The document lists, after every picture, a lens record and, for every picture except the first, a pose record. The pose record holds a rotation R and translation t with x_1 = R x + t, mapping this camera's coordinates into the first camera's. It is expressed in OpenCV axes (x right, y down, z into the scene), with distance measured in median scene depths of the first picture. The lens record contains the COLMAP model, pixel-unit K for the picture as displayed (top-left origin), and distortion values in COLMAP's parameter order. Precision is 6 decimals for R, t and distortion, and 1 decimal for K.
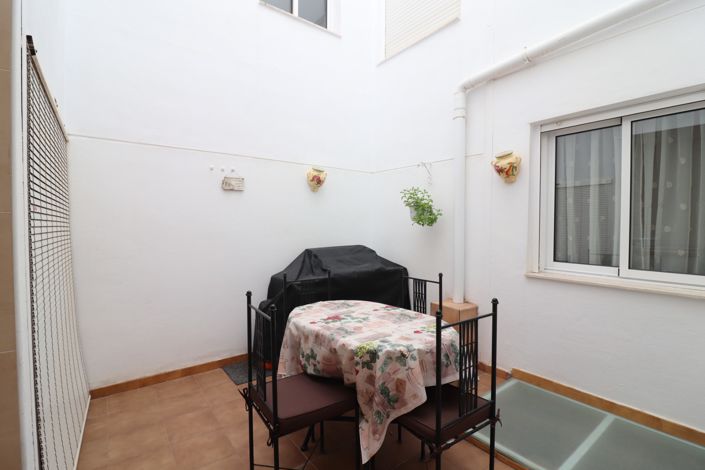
lens RADIAL K [[327.8, 0, 348.9], [0, 327.8, 230.7], [0, 0, 1]] dist [-0.002213, -0.012122]
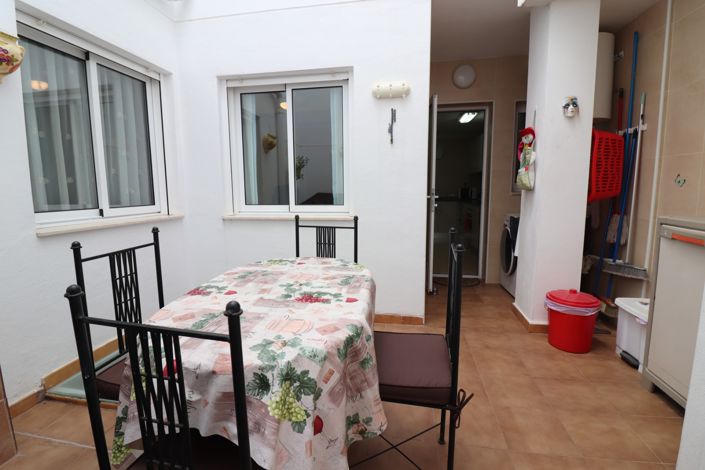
lens RADIAL K [[327.8, 0, 348.9], [0, 327.8, 230.7], [0, 0, 1]] dist [-0.002213, -0.012122]
pose [[-0.691003, -0.091092, 0.717089, -0.517748], [0.014761, 0.990043, 0.139990, 0.057193], [-0.722701, 0.107319, -0.682778, 1.344285]]
